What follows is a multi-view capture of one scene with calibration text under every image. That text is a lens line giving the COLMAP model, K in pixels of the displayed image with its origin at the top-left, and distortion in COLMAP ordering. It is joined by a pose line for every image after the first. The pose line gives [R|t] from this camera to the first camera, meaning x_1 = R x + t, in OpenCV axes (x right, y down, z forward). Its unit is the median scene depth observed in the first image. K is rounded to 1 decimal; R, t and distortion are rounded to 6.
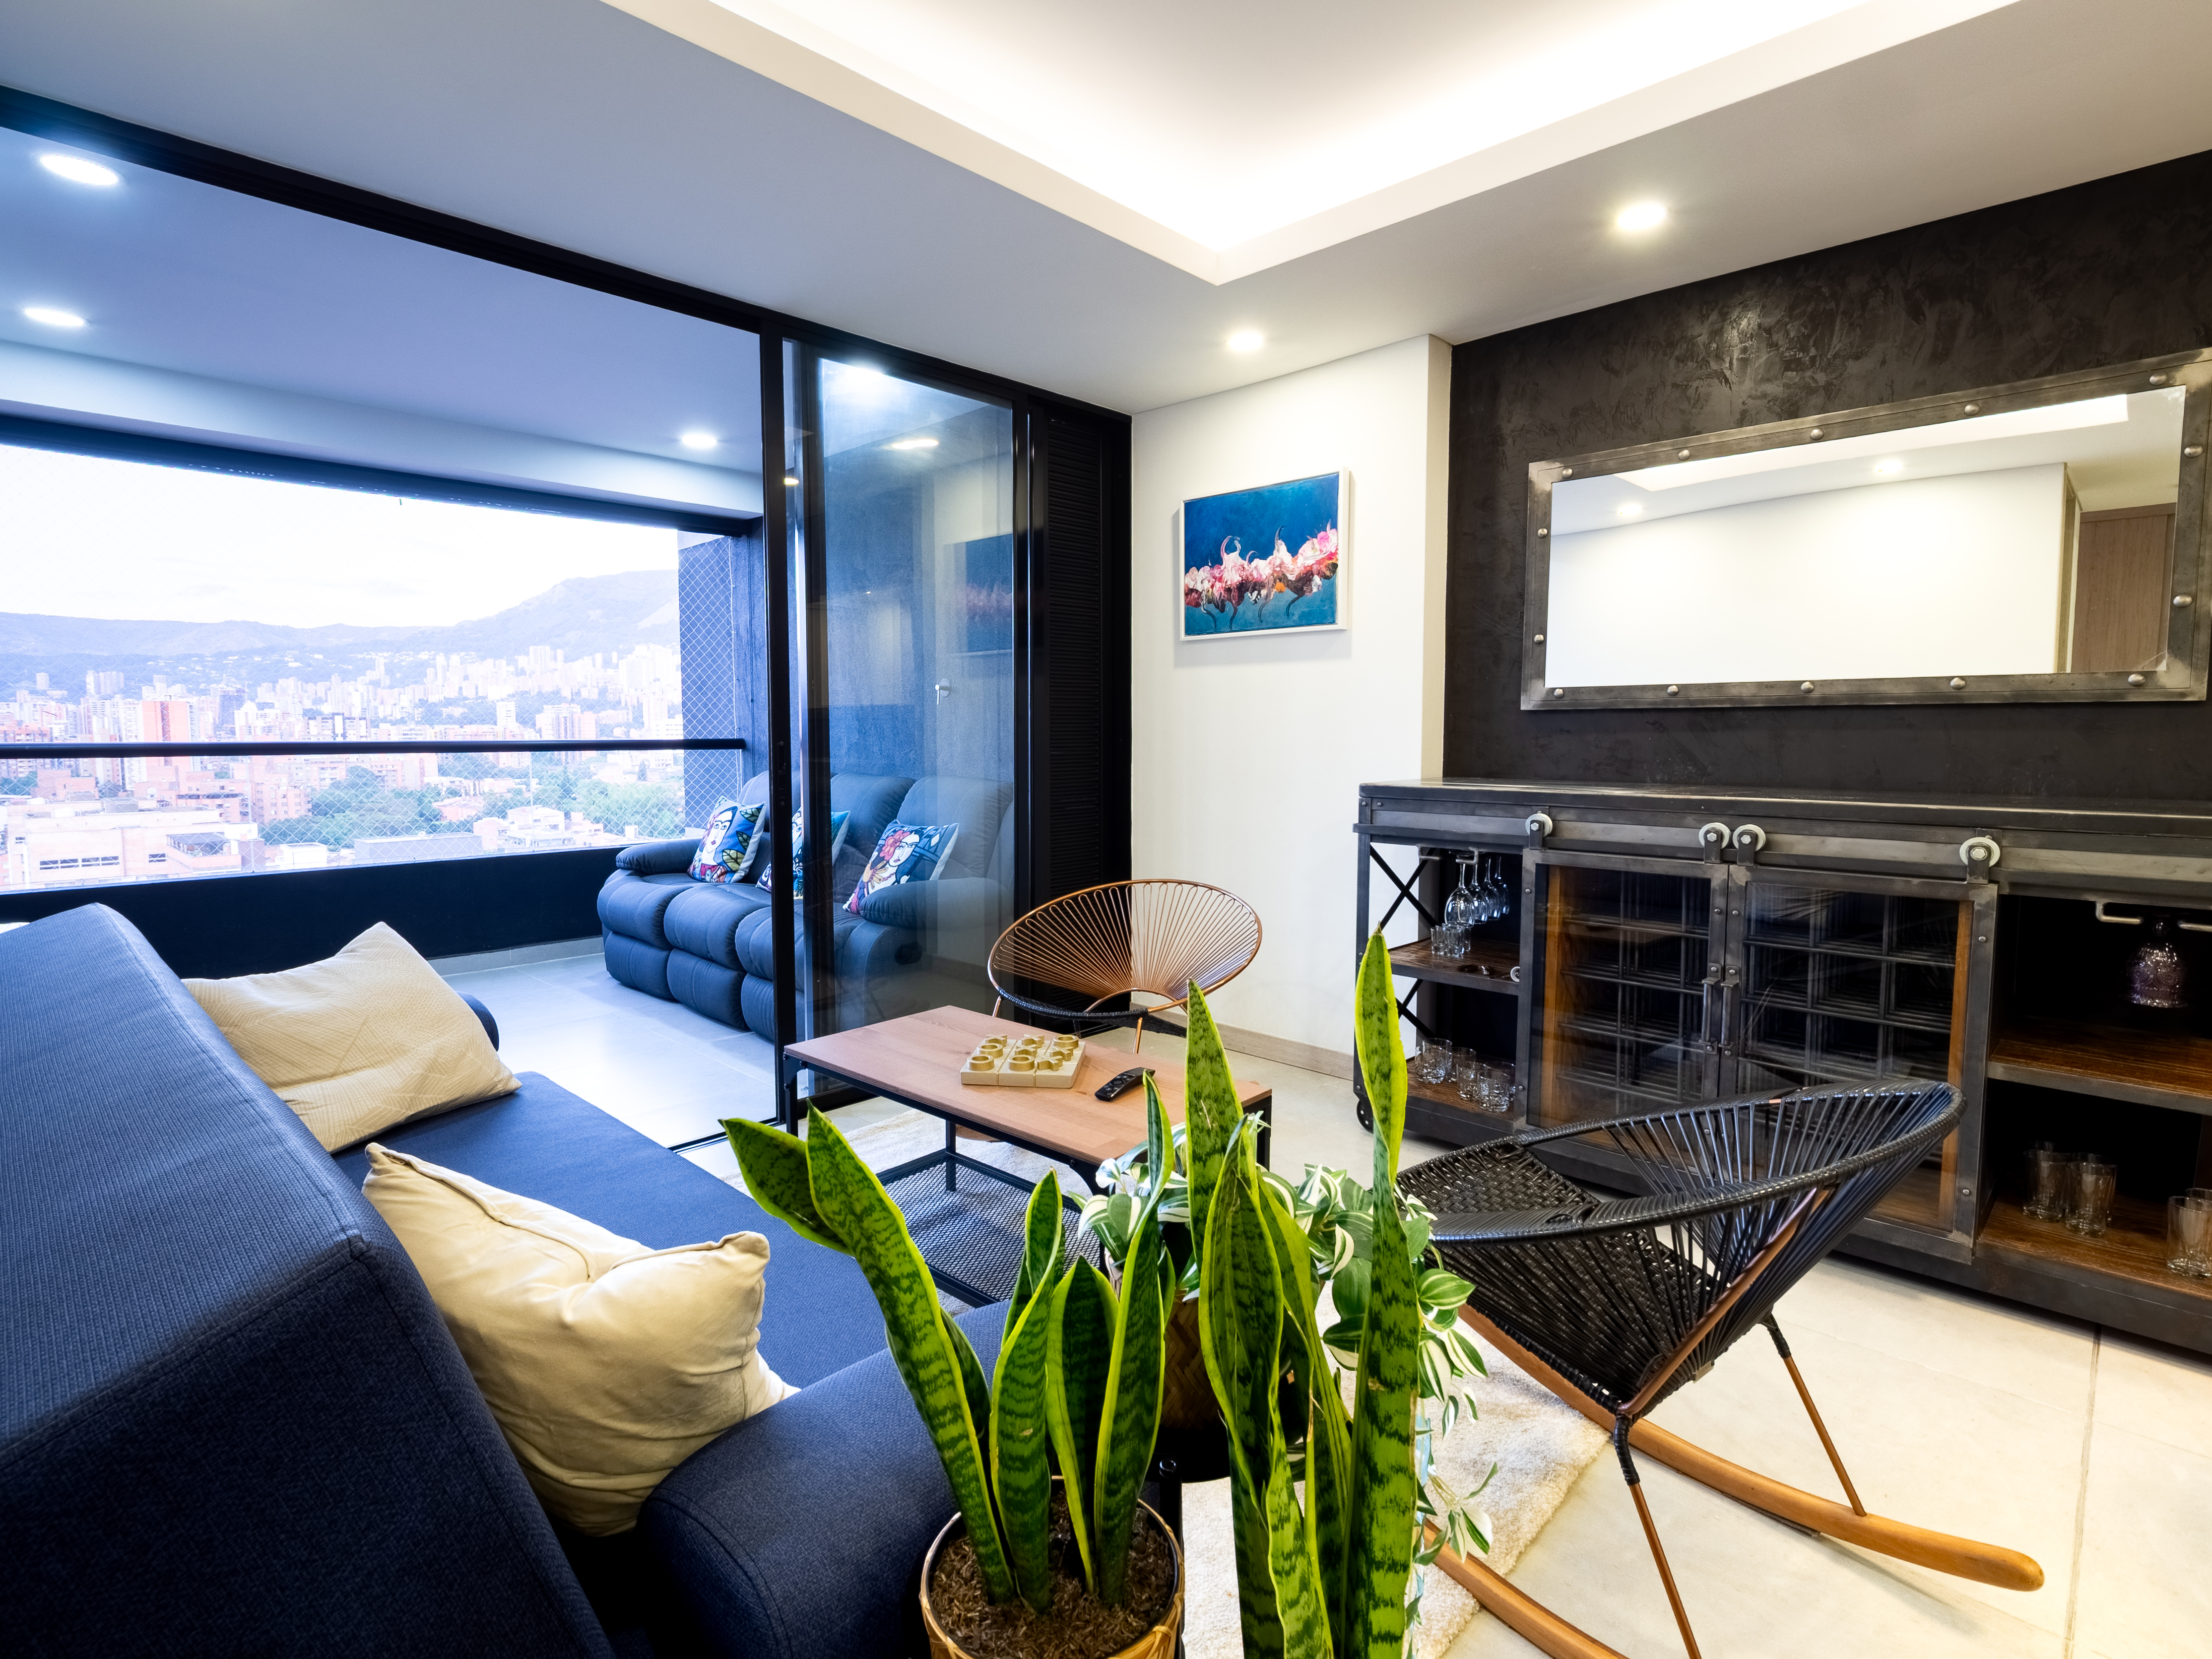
lens RADIAL K [[1100.8, 0, 1102.5], [0, 1100.8, 812.3], [0, 0, 1]] dist [-0.006323, -0.002882]
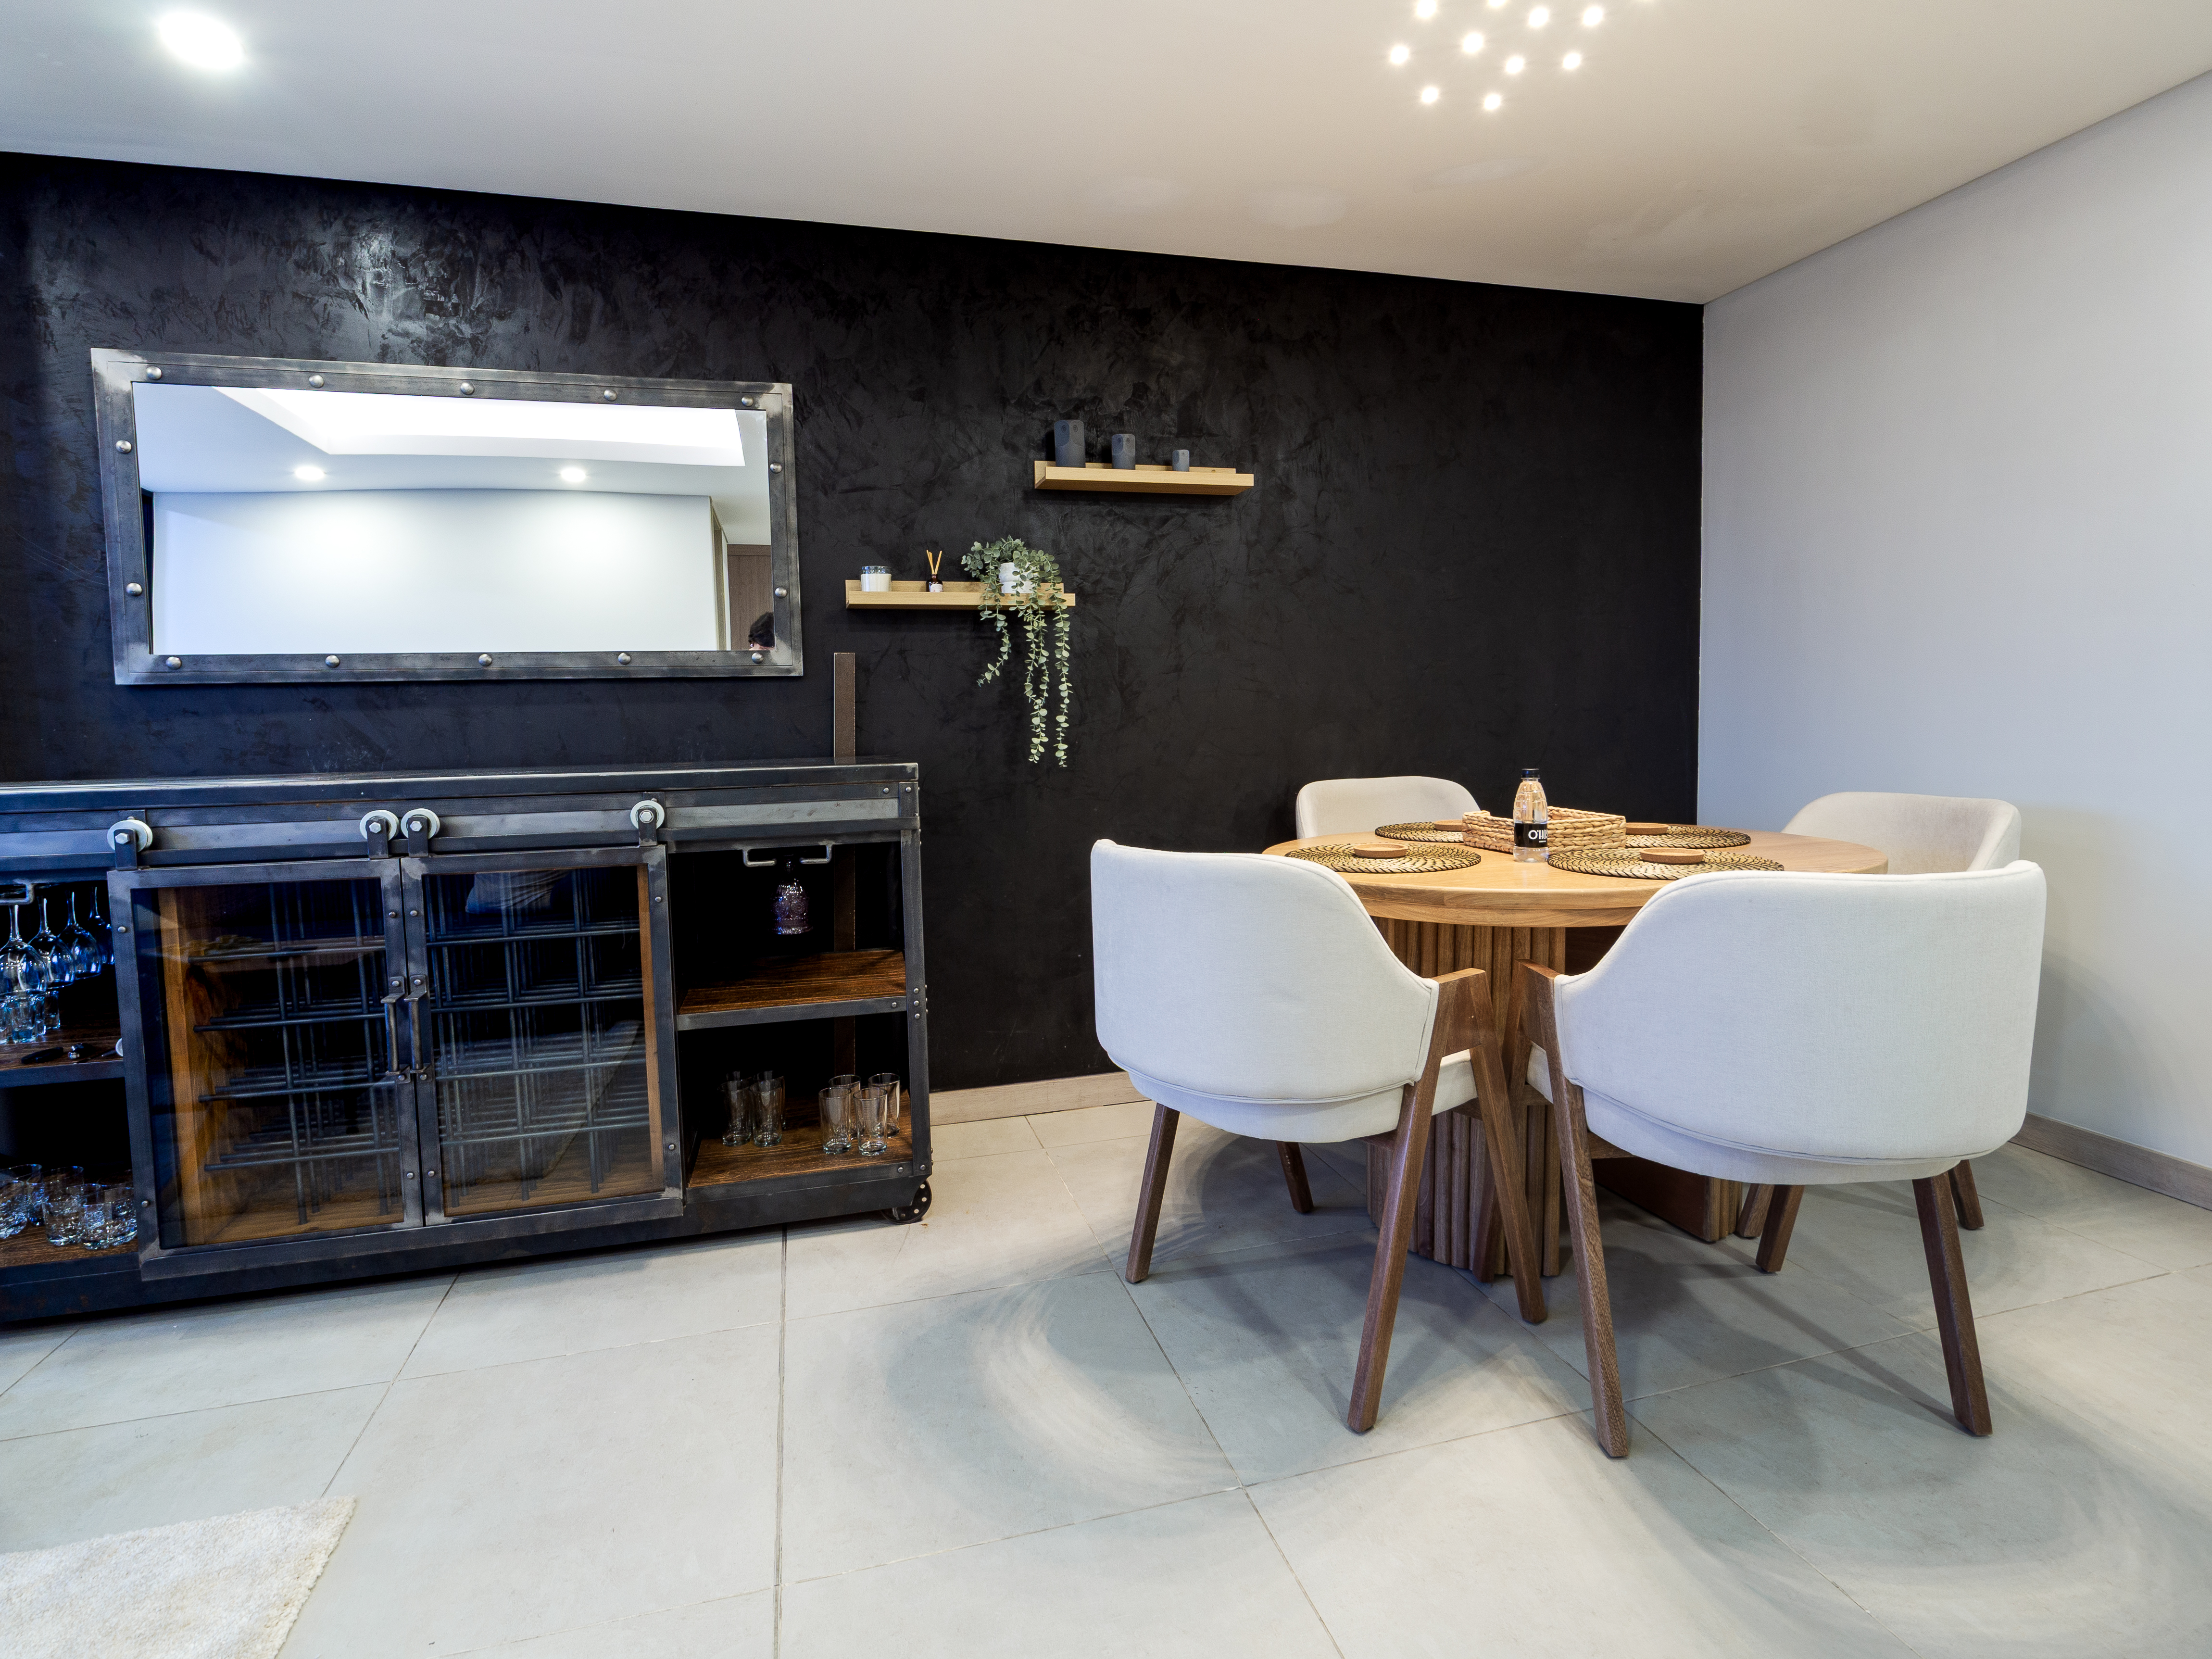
lens RADIAL K [[1100.7, 0, 1102.5], [0, 1100.7, 812.3], [0, 0, 1]] dist [-0.006323, -0.002882]
pose [[0.503970, -0.086174, 0.859412, 0.096108], [0.084166, 0.995175, 0.050431, 0.012596], [-0.859611, 0.046918, 0.508791, 0.082050]]
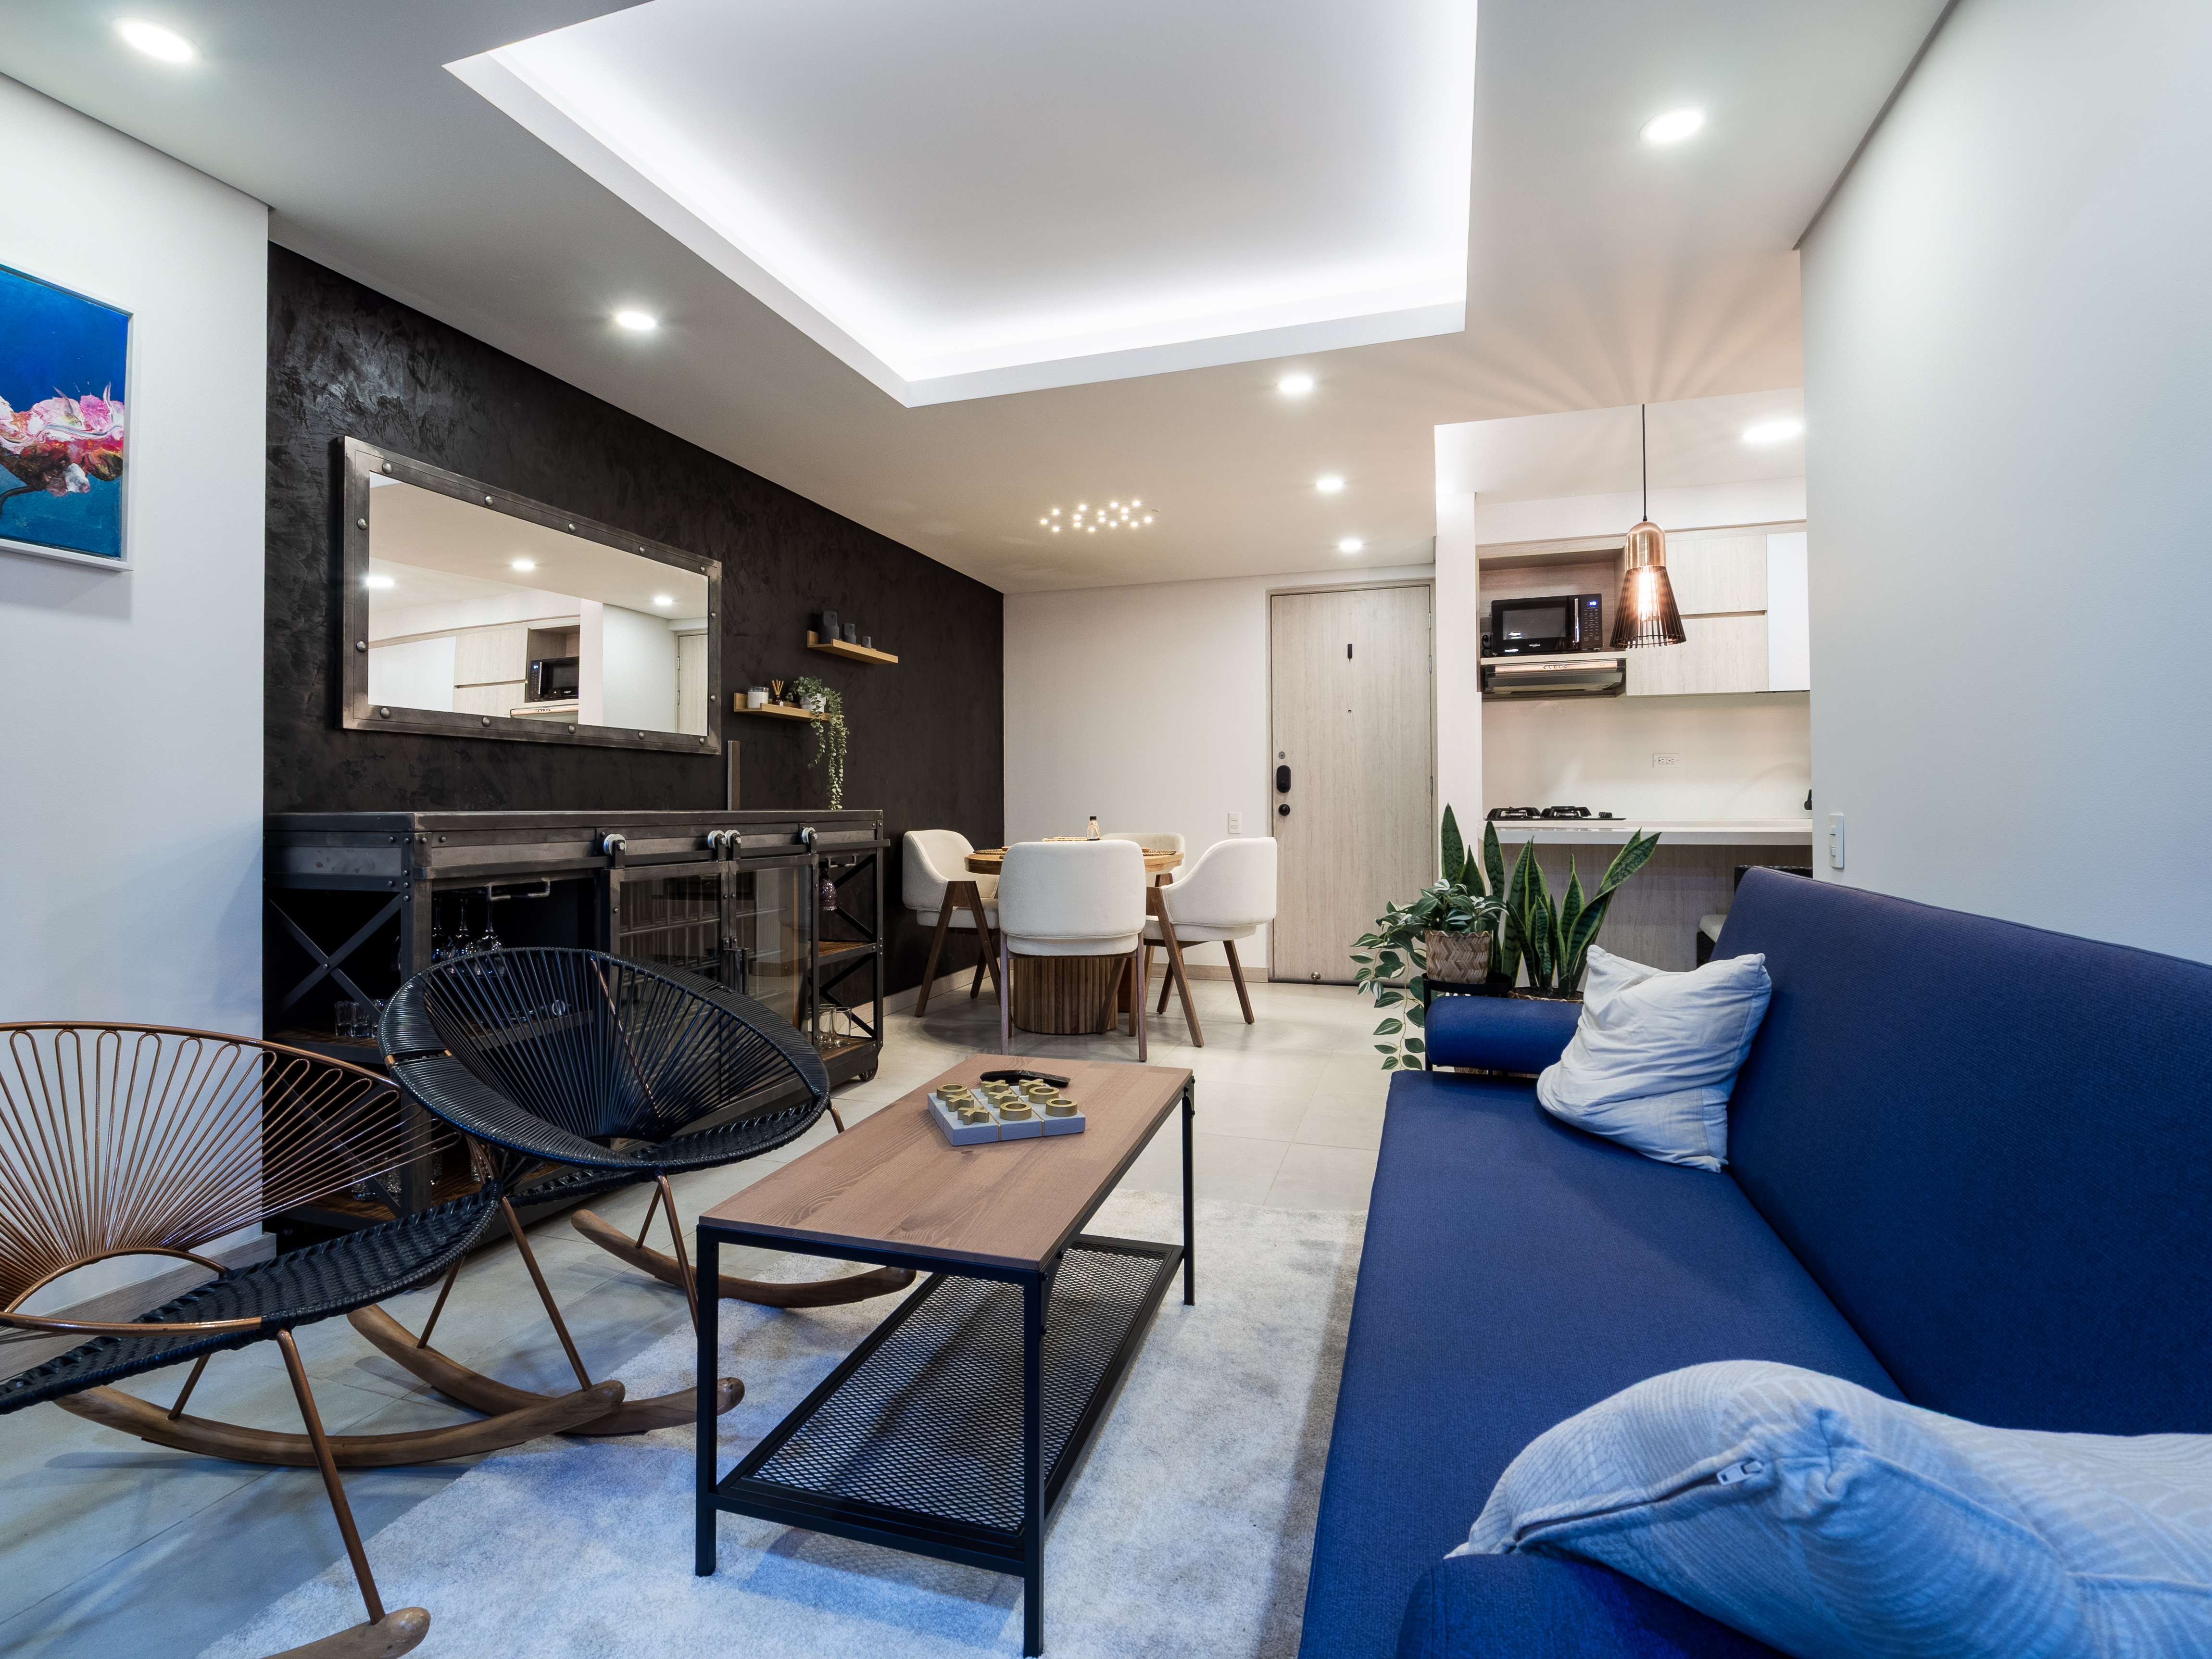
lens RADIAL K [[1100.7, 0, 1102.5], [0, 1100.7, 812.3], [0, 0, 1]] dist [-0.006323, -0.002882]
pose [[-0.460481, -0.002730, 0.887665, -0.741252], [0.066932, 0.997042, 0.037788, -0.029112], [-0.885142, 0.076814, -0.458936, 1.079092]]
